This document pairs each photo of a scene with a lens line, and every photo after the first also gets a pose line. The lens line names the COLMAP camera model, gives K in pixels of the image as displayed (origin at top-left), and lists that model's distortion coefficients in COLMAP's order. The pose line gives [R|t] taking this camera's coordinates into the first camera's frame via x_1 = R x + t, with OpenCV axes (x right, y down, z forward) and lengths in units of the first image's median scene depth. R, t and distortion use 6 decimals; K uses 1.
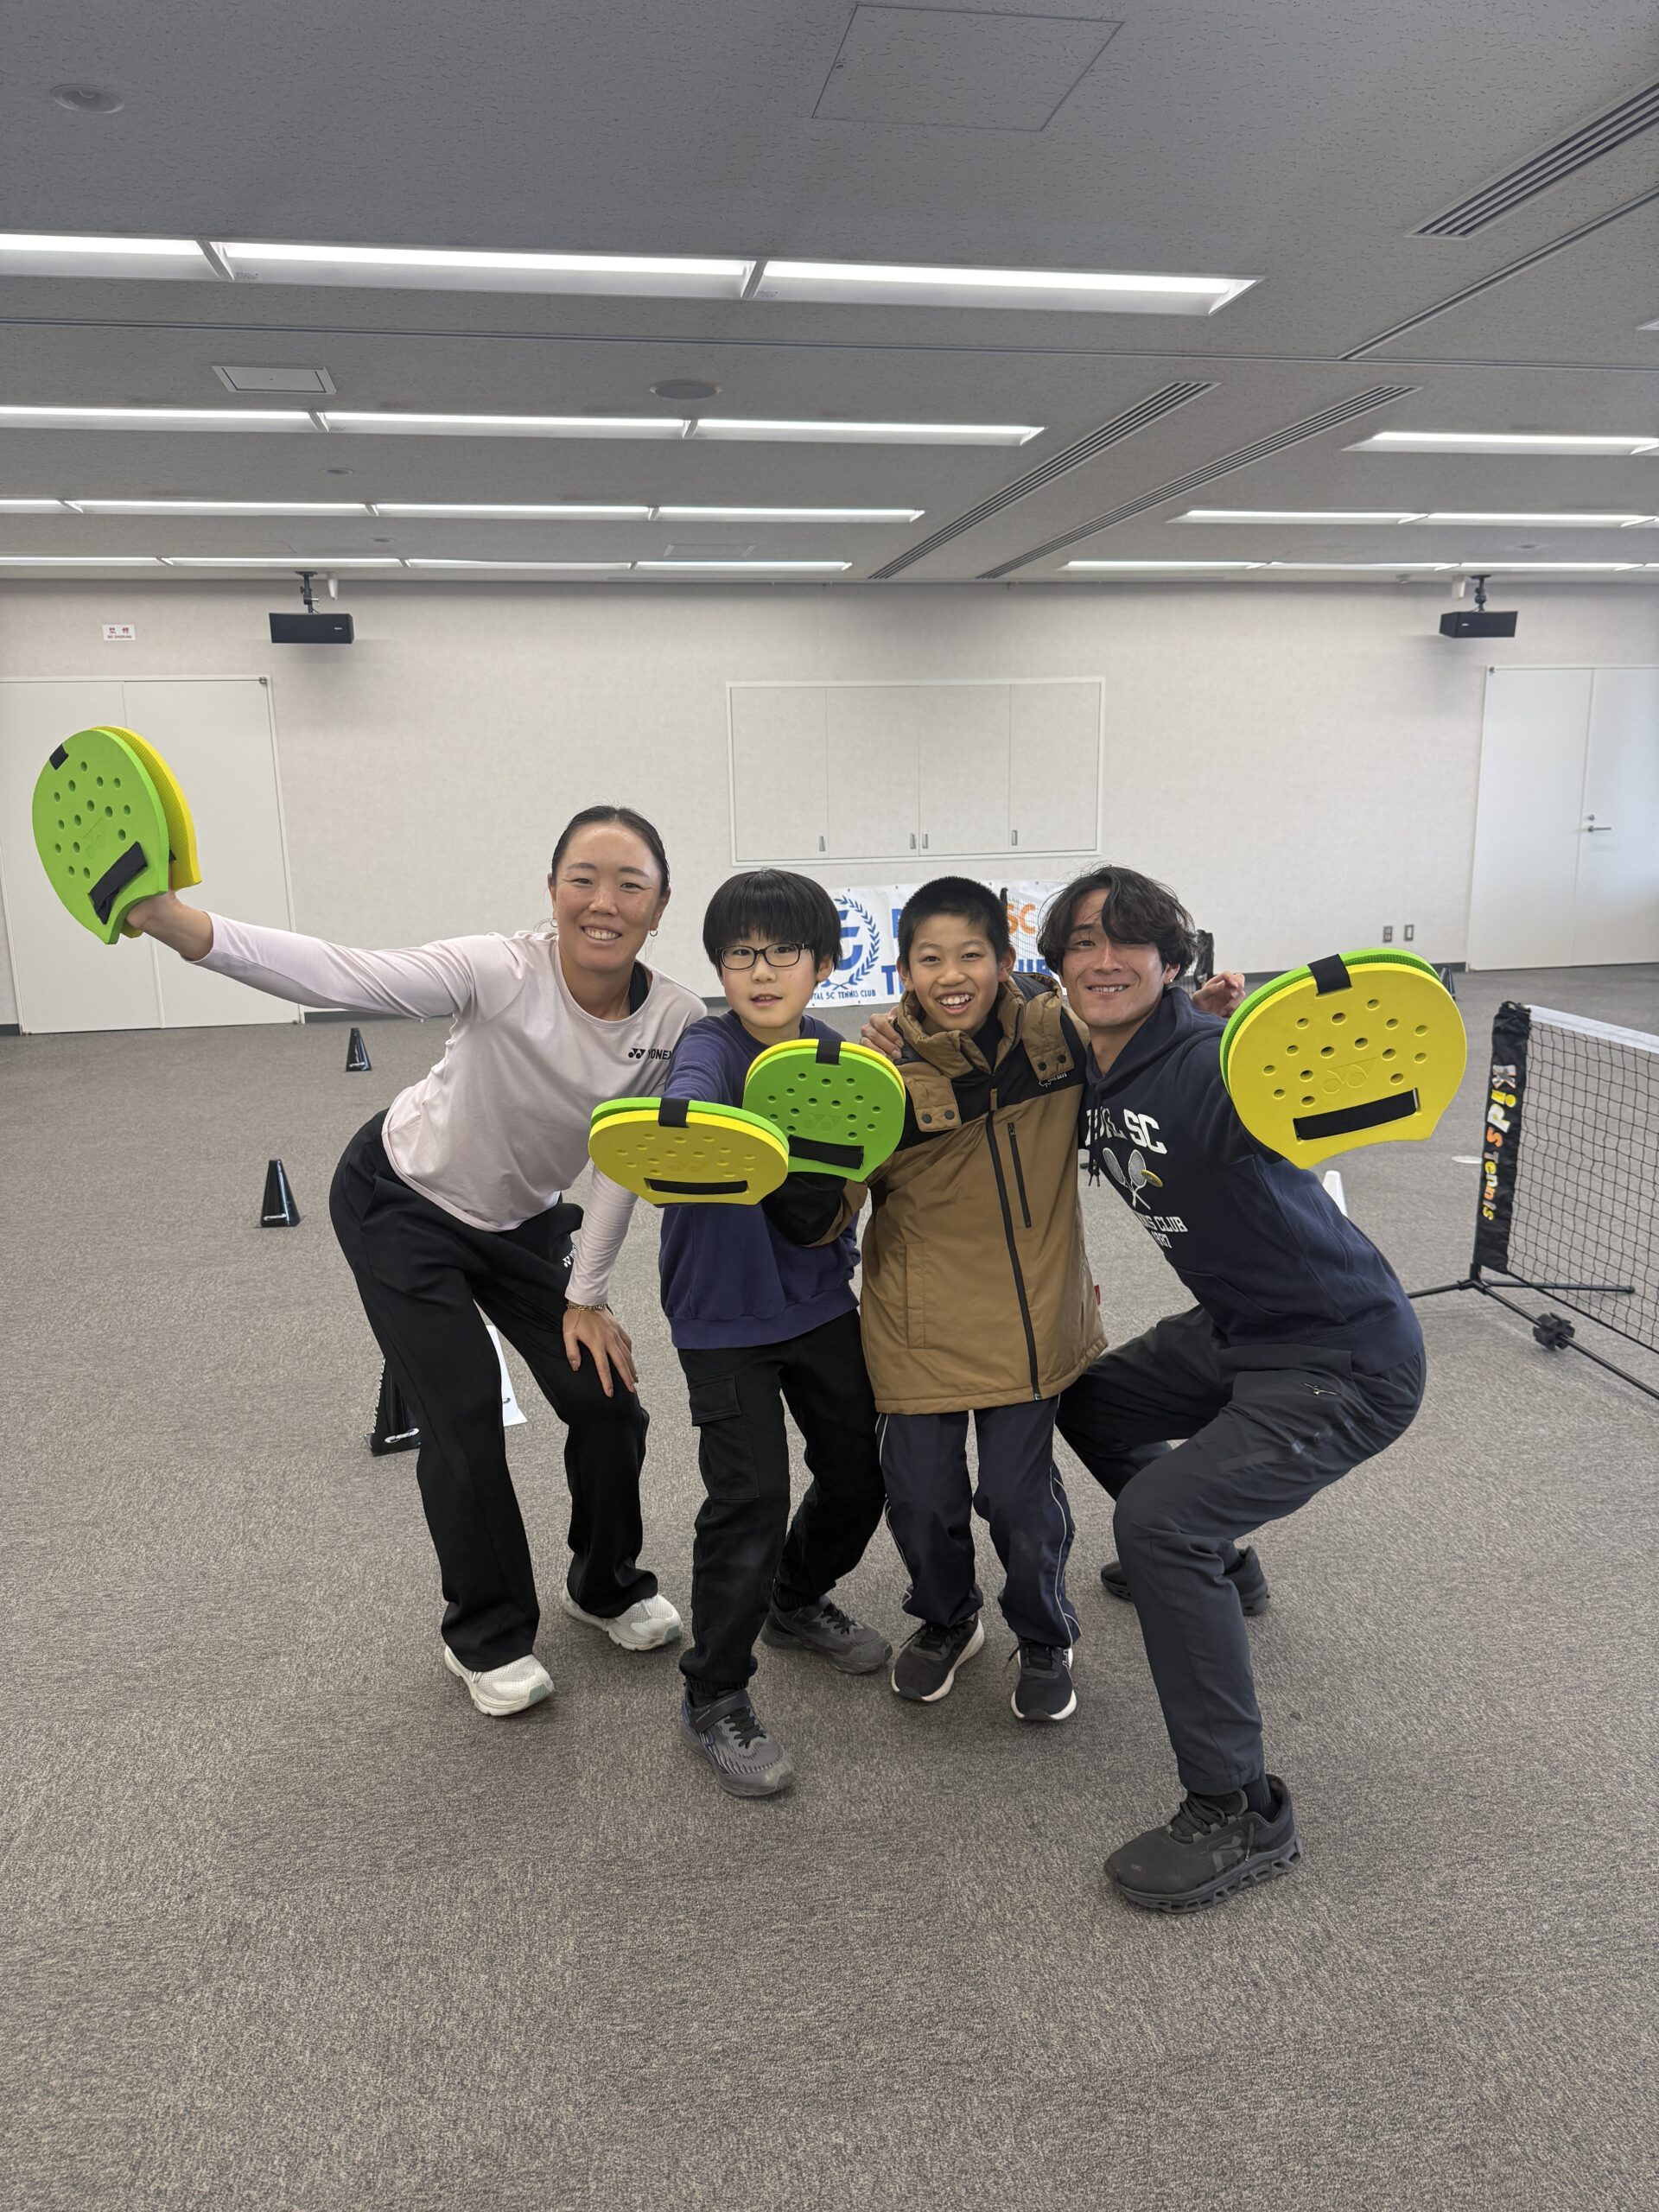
lens RADIAL K [[1519.5, 0, 791.5], [0, 1519.5, 1099.3], [0, 0, 1]] dist [0.003470, -0.018850]
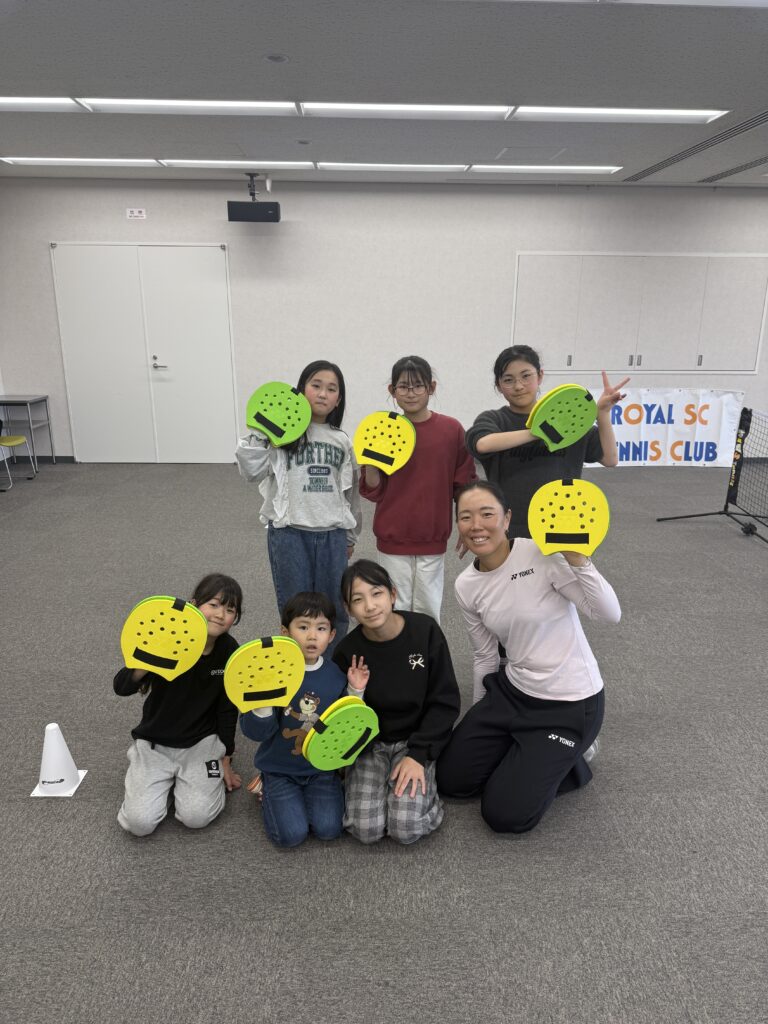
lens RADIAL K [[703.4, 0, 375.4], [0, 703.4, 508.2], [0, 0, 1]] dist [0.003470, -0.018850]
pose [[0.991467, 0.056989, -0.117238, -0.093297], [-0.048315, 0.995971, 0.075542, -0.070518], [0.121071, -0.069233, 0.990227, 0.288478]]
